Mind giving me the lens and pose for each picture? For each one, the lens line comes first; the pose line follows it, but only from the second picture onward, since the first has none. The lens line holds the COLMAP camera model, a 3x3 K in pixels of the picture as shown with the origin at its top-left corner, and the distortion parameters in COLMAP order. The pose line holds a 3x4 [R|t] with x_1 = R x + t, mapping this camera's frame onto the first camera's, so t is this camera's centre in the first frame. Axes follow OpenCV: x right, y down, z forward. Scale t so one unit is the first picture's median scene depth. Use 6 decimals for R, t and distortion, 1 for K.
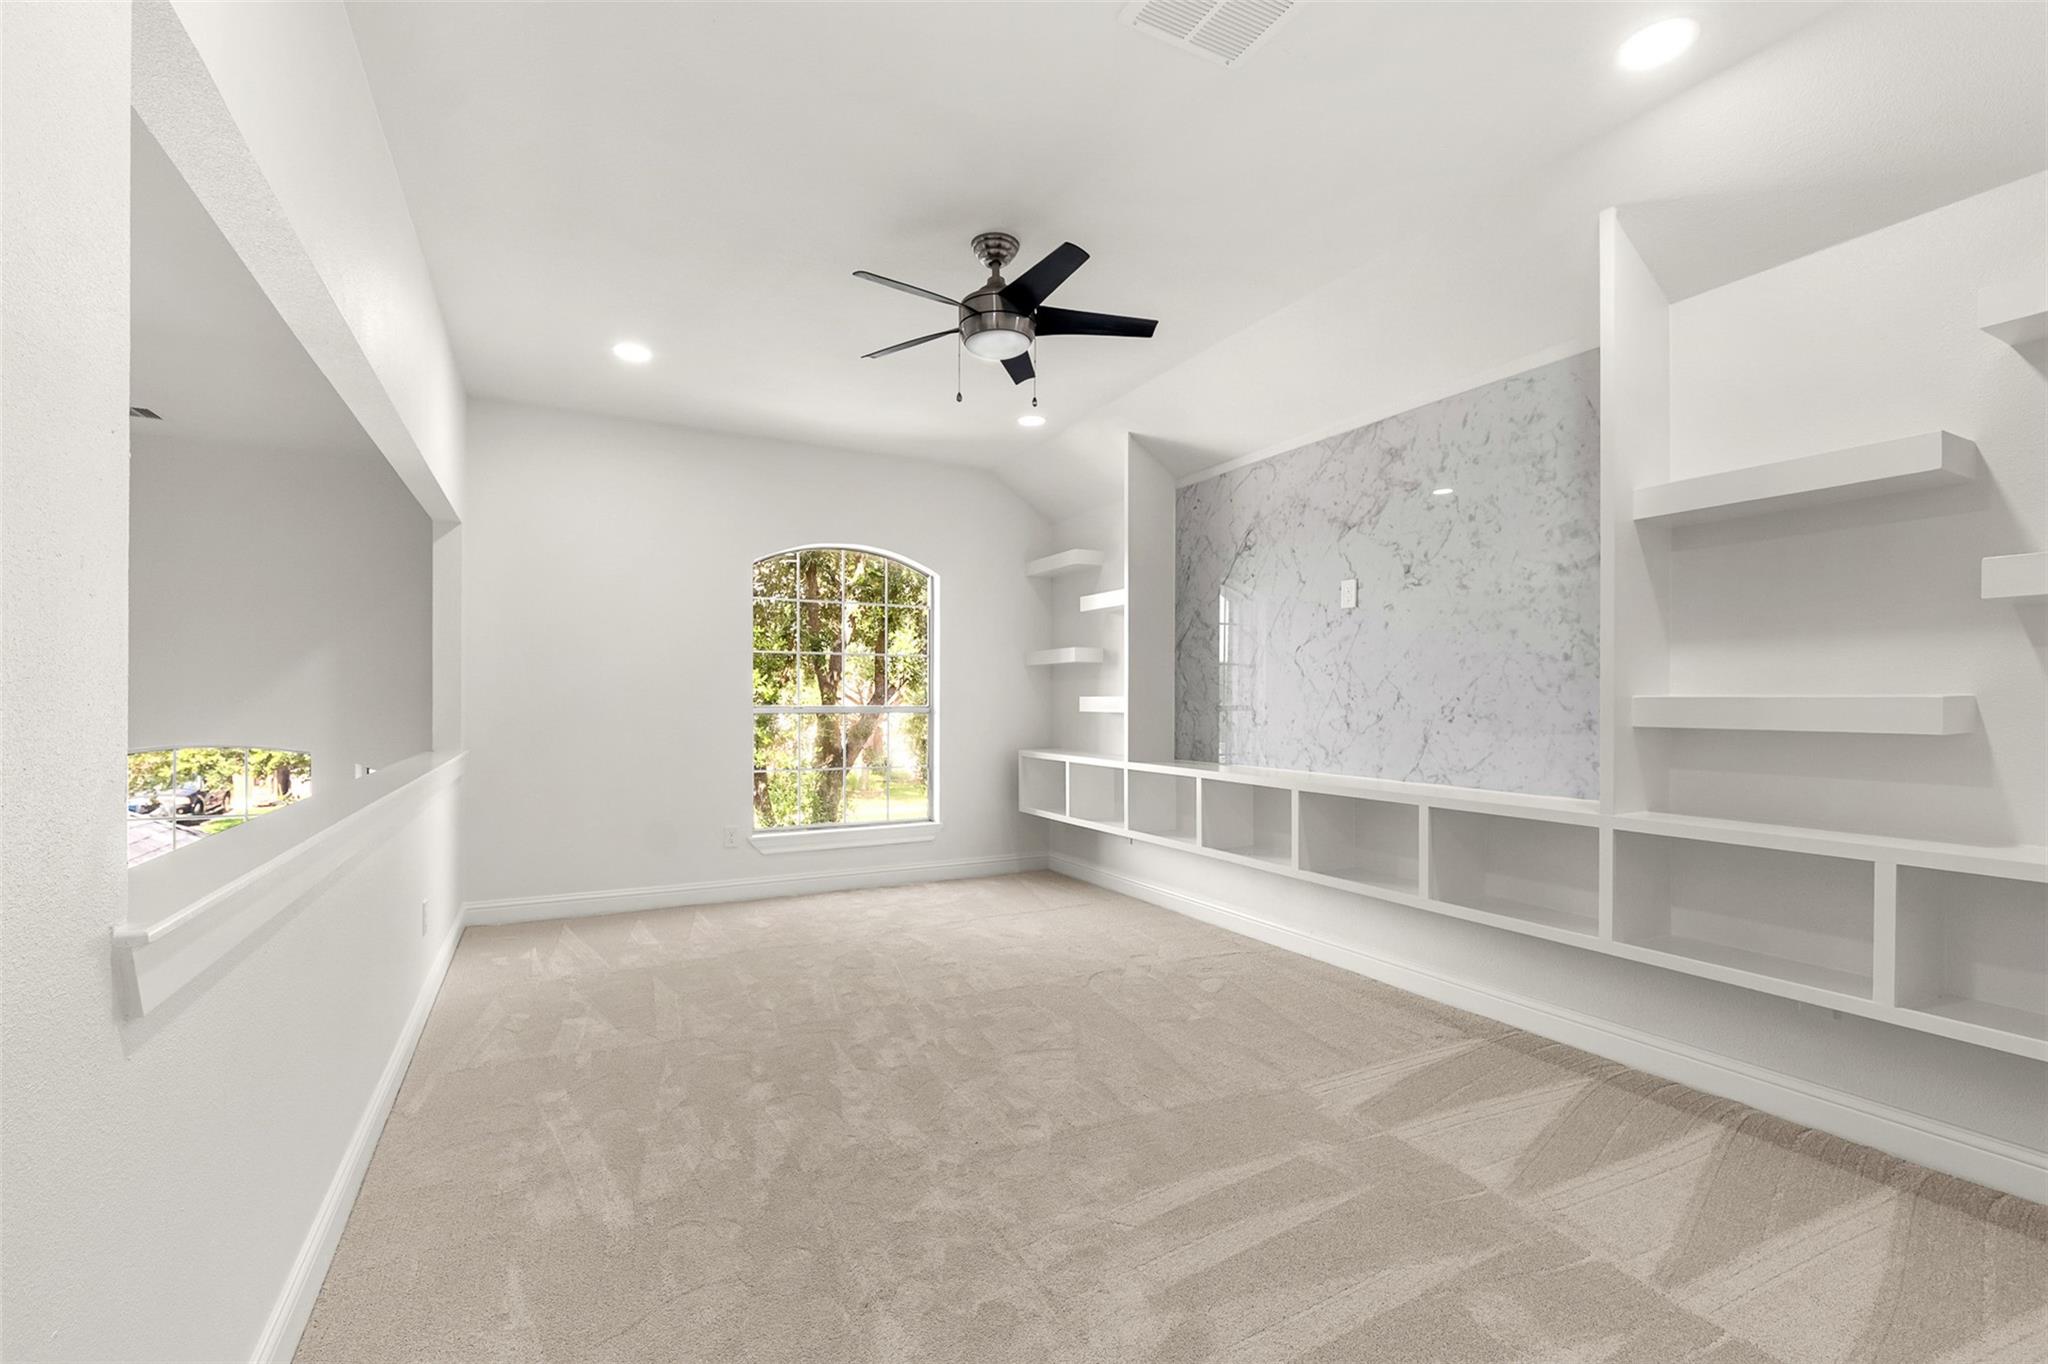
lens RADIAL K [[878.1, 0, 1018.1], [0, 878.1, 692.7], [0, 0, 1]] dist [0.001108, 0.000047]
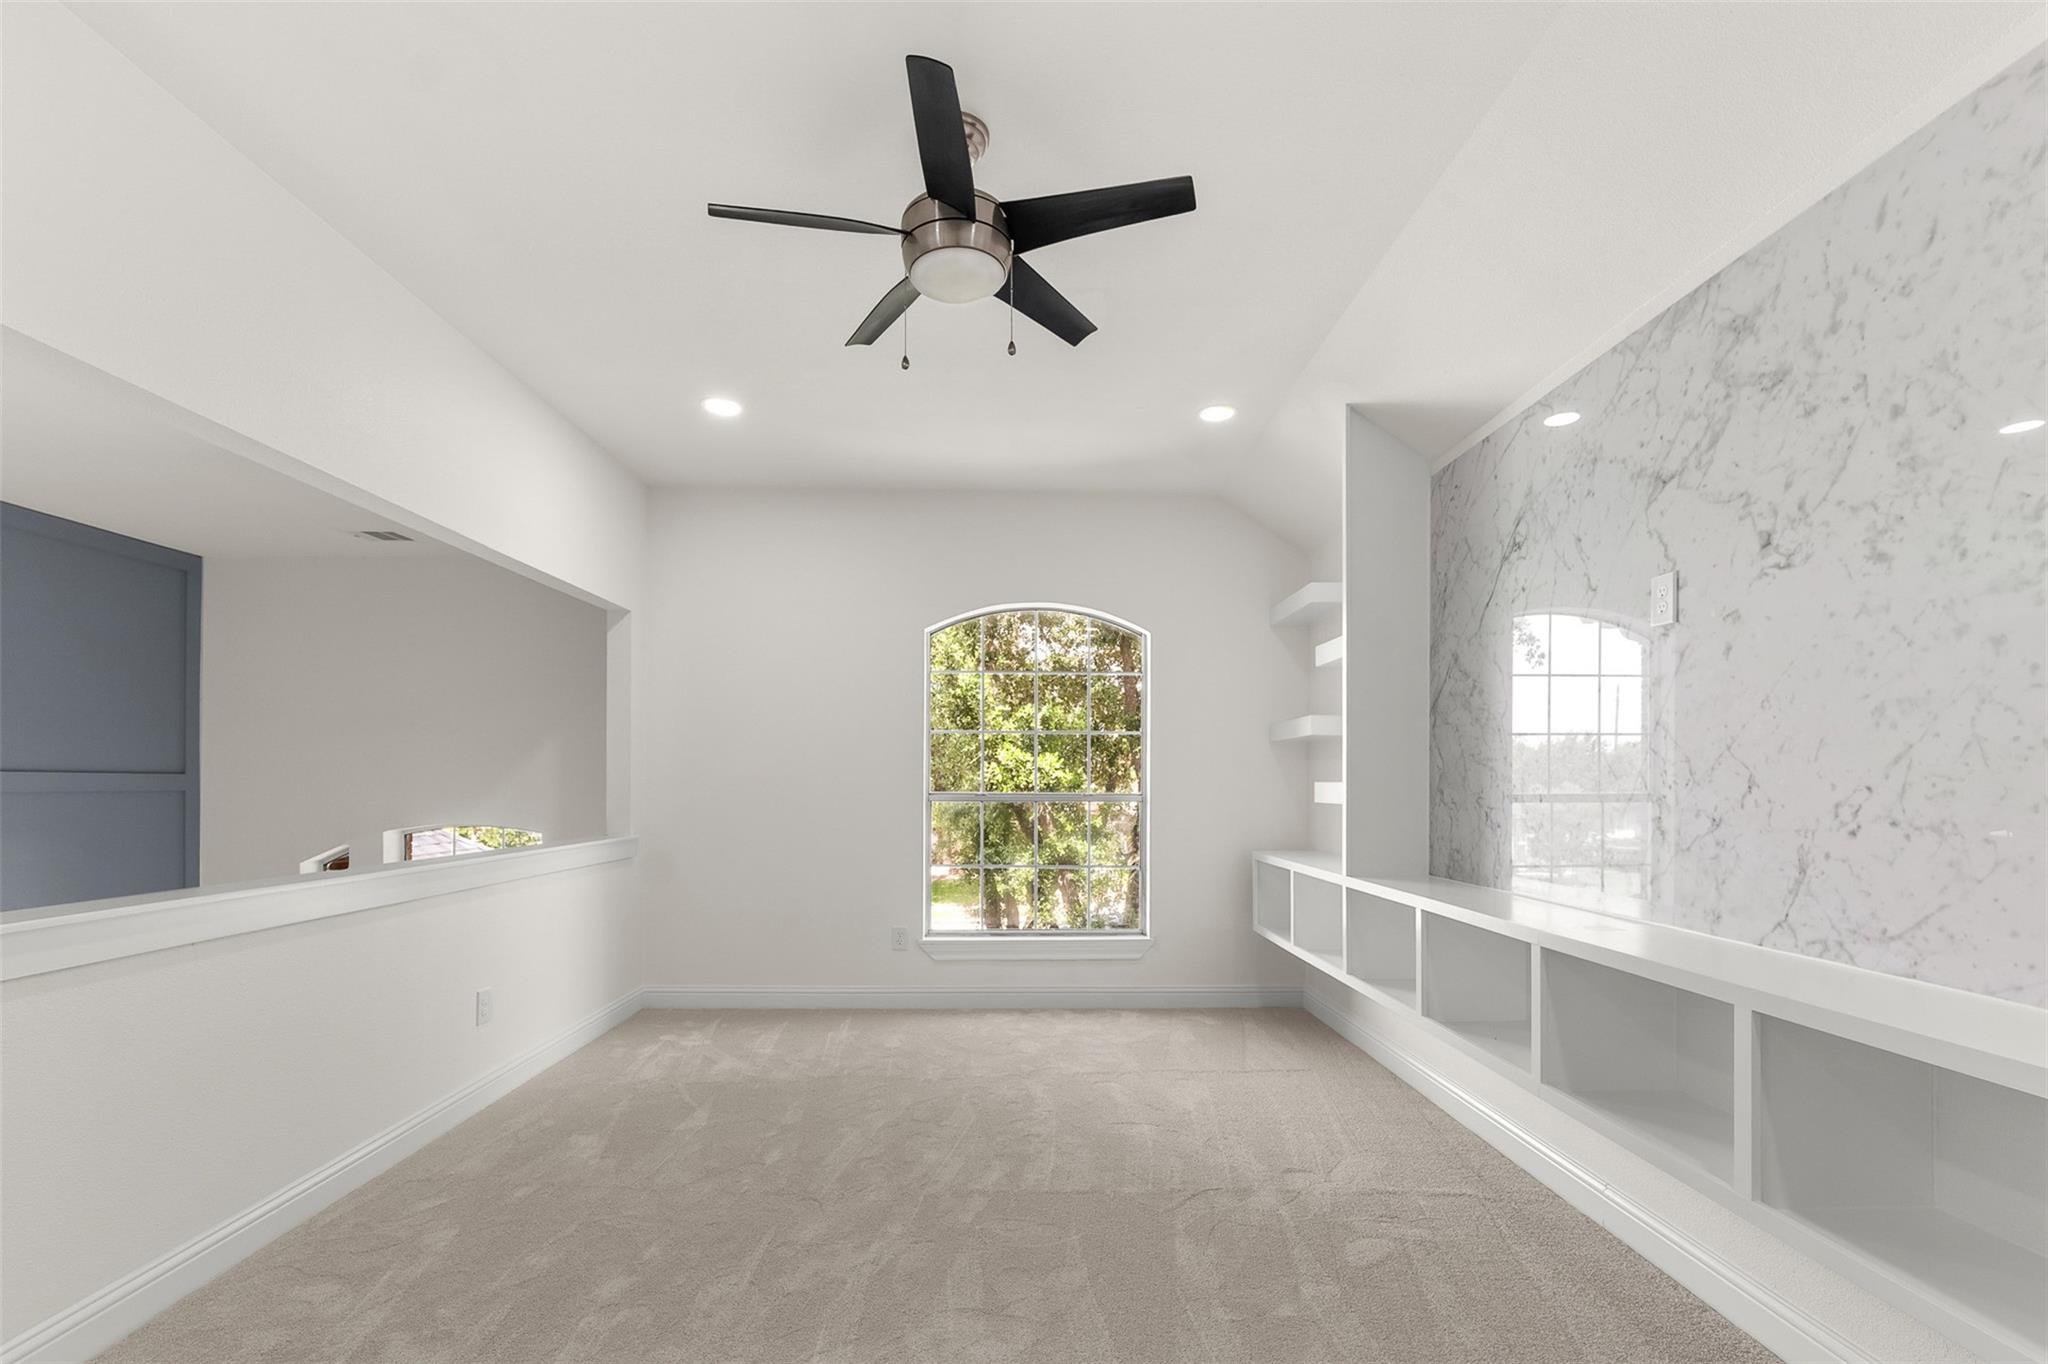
lens RADIAL K [[903.1, 0, 1025.5], [0, 903.1, 773.8], [0, 0, 1]] dist [-0.003371, 0.000121]
pose [[0.895286, -0.003515, -0.445479, 0.272833], [0.002062, 0.999991, -0.003746, -0.000187], [0.445488, 0.002435, 0.895285, 0.308712]]
